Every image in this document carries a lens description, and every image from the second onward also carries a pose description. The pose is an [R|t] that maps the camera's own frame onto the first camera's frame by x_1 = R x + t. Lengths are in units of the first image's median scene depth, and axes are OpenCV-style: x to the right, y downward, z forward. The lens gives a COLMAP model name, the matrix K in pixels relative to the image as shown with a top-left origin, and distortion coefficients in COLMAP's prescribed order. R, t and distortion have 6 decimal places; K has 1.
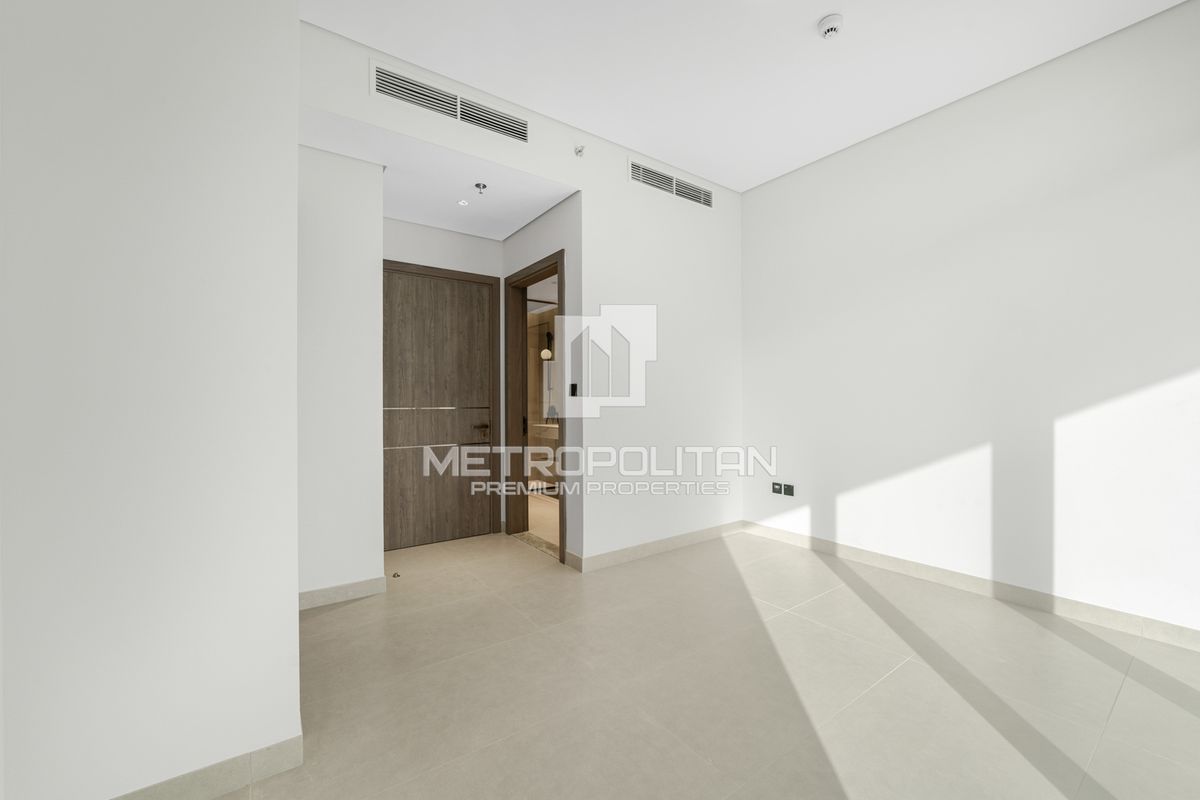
lens RADIAL K [[471.5, 0, 600.1], [0, 471.5, 400.9], [0, 0, 1]] dist [-0.002127, -0.000201]
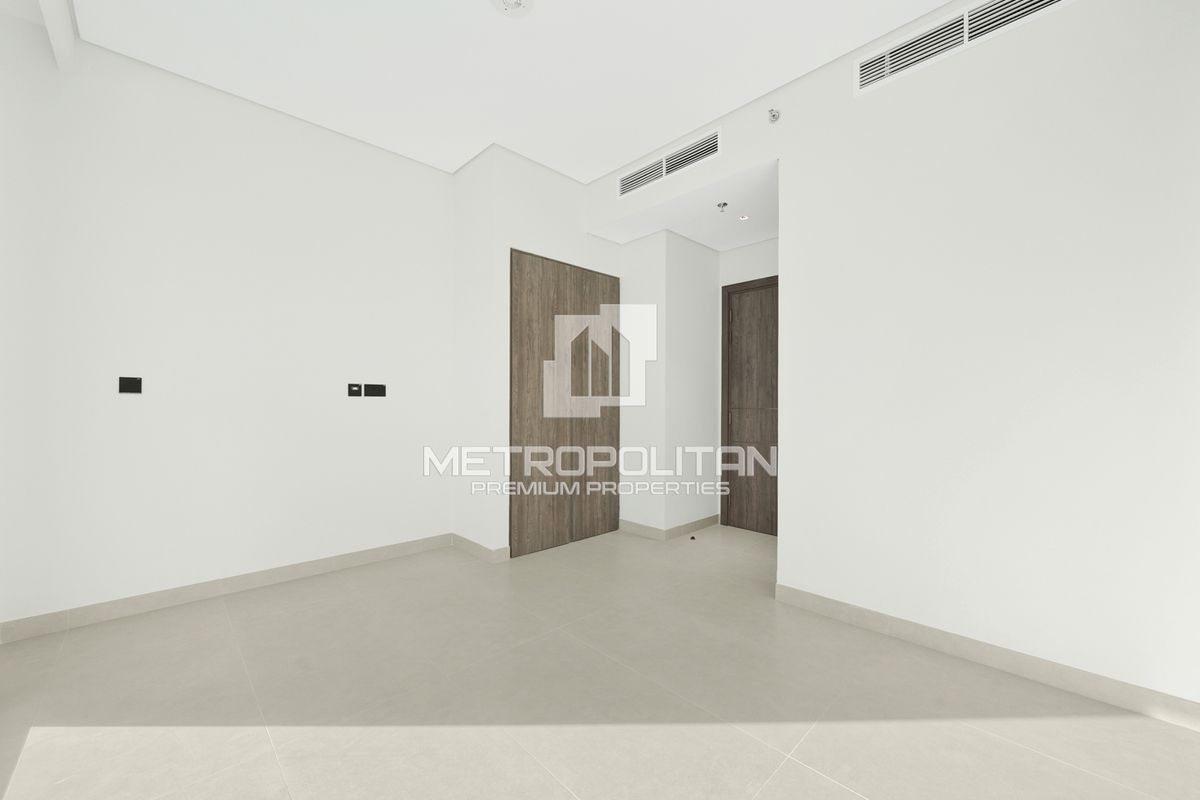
lens RADIAL K [[471.5, 0, 602.6], [0, 471.5, 403.6], [0, 0, 1]] dist [-0.002127, -0.000201]
pose [[0.143965, 0.003708, -0.989576, 0.686540], [0.001580, 0.999991, 0.003976, -0.000895], [0.989582, -0.002136, 0.143958, 0.494927]]
